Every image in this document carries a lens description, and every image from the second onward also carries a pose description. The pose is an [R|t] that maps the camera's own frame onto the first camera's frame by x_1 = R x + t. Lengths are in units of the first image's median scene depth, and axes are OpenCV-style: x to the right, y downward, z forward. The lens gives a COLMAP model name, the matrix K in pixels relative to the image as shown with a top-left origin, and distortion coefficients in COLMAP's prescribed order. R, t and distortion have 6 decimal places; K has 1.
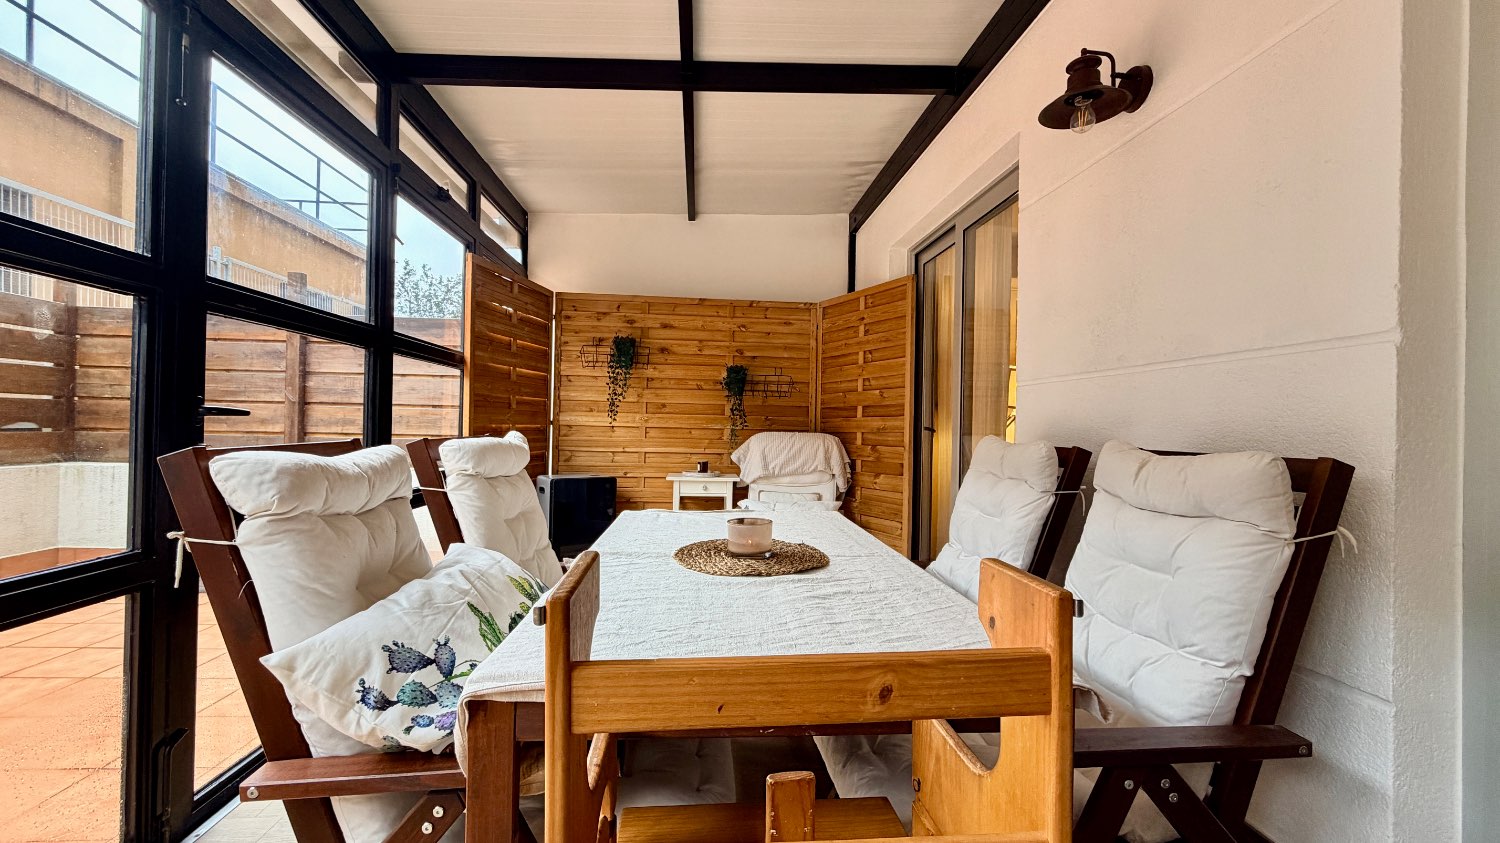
lens RADIAL K [[593.4, 0, 746.6], [0, 593.4, 422.3], [0, 0, 1]] dist [0.000576, 0.000002]
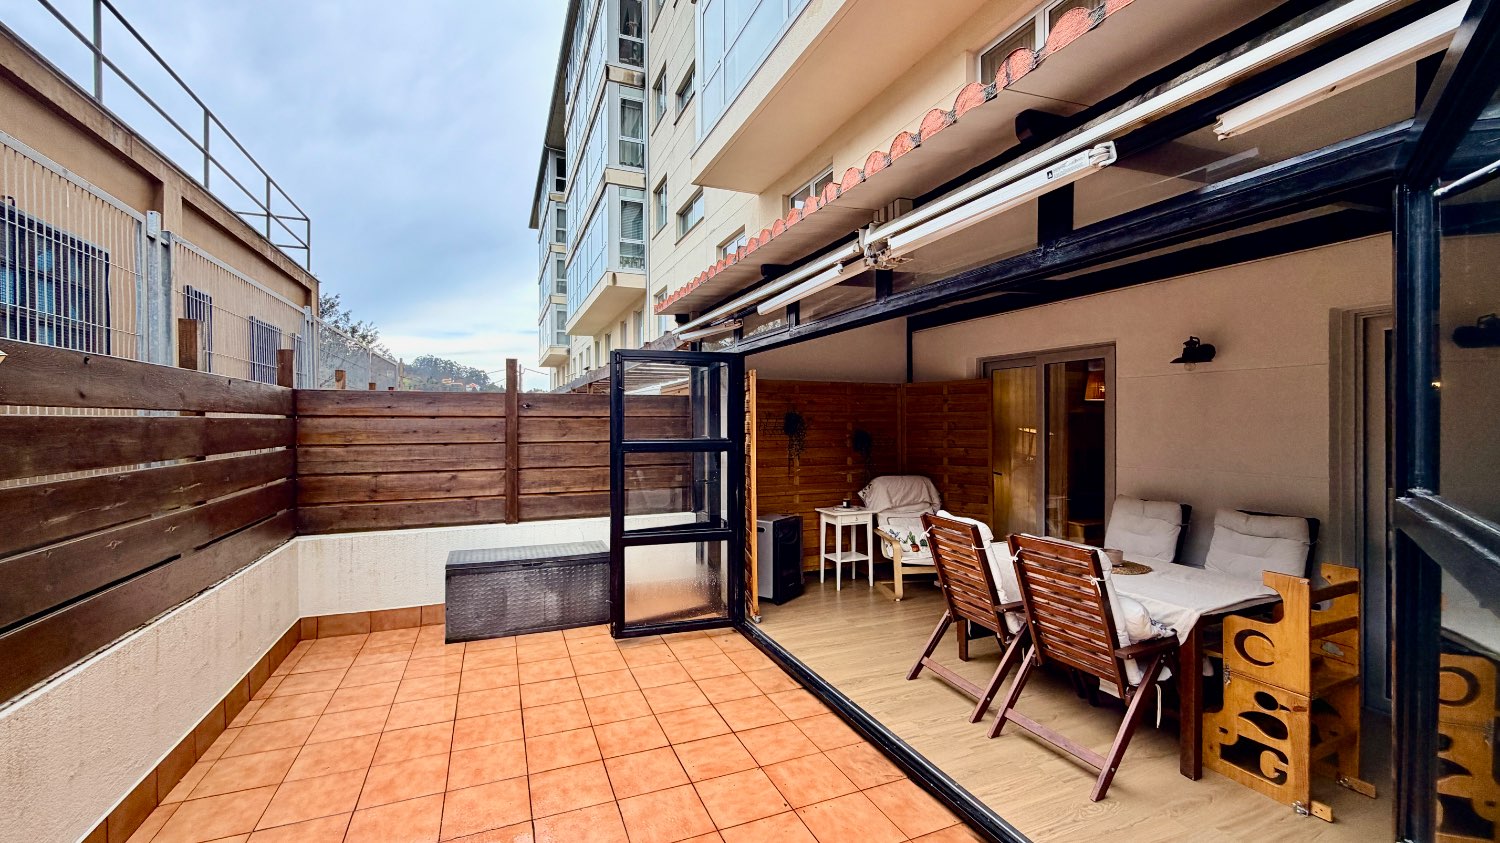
lens RADIAL K [[593.4, 0, 746.6], [0, 593.4, 422.3], [0, 0, 1]] dist [0.000576, 0.000002]
pose [[0.948037, -0.022462, 0.317367, -0.758726], [0.020030, 0.999740, 0.010924, -0.141740], [-0.317530, -0.004000, 0.948240, -0.275963]]
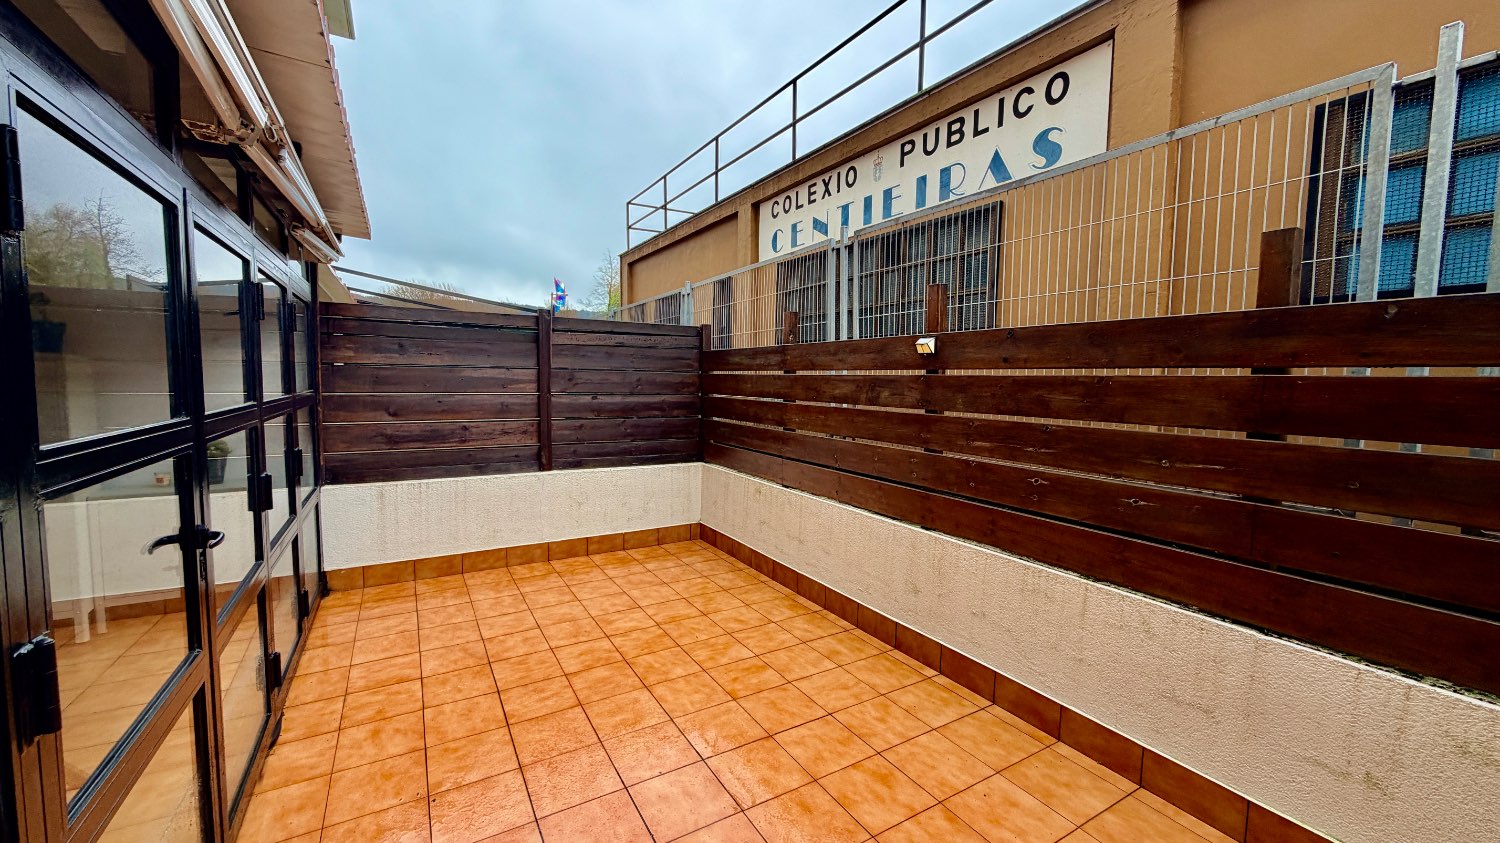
lens RADIAL K [[593.4, 0, 746.6], [0, 593.4, 422.3], [0, 0, 1]] dist [0.000576, 0.000002]
pose [[-0.903203, 0.004721, -0.429187, -0.549894], [-0.026640, 0.997395, 0.067034, -0.136206], [0.428386, 0.071978, -0.900725, 0.954478]]
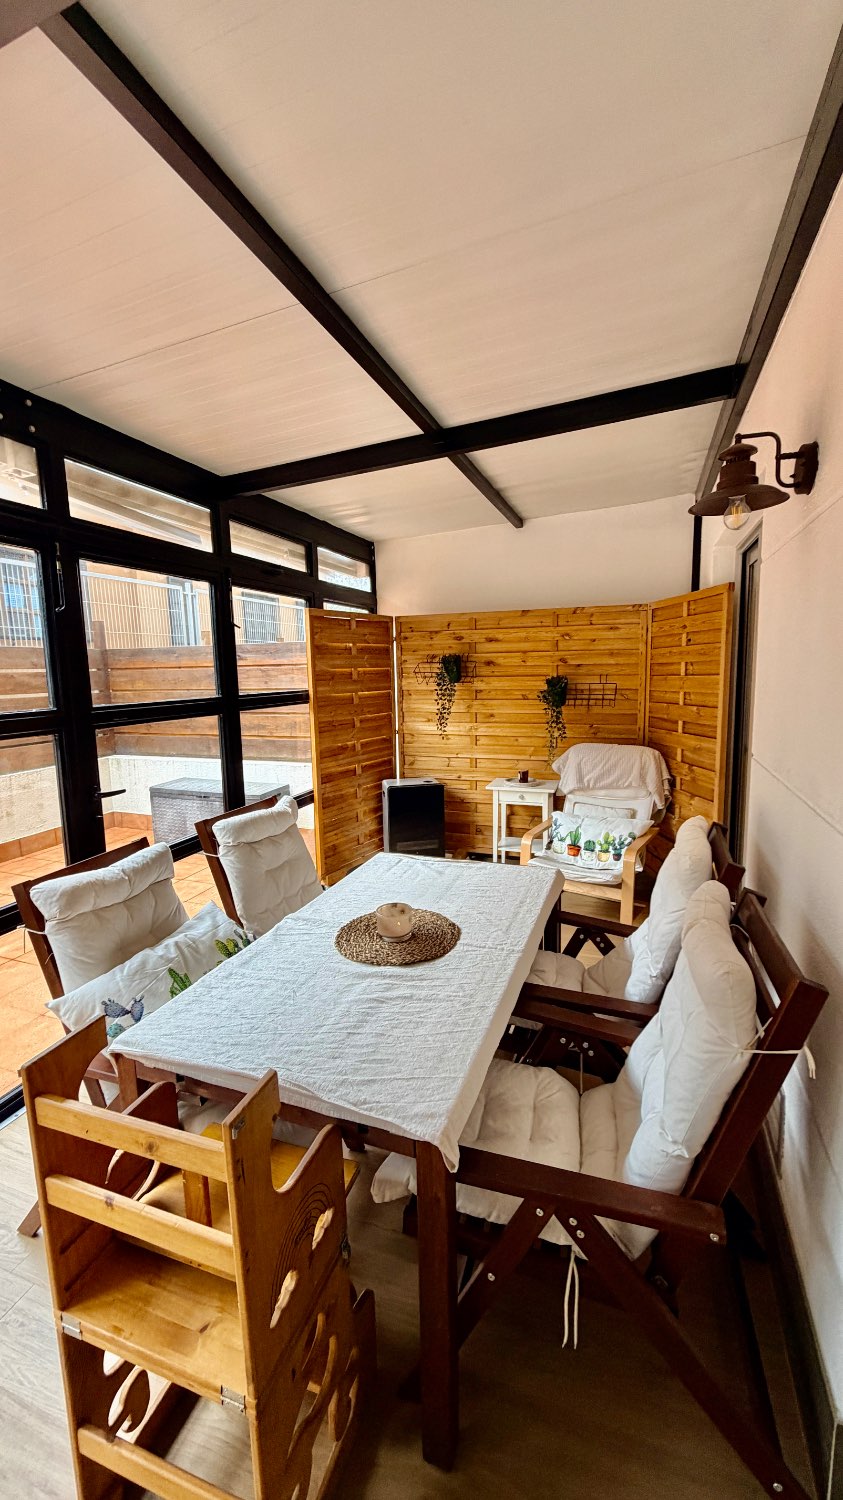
lens RADIAL K [[593.4, 0, 422.5], [0, 593.4, 742.4], [0, 0, 1]] dist [0.000576, 0.000002]
pose [[0.908684, 0.013015, -0.417283, 0.206791], [0.040120, 0.992166, 0.118312, -0.118004], [0.415553, -0.124249, 0.901042, -0.023604]]
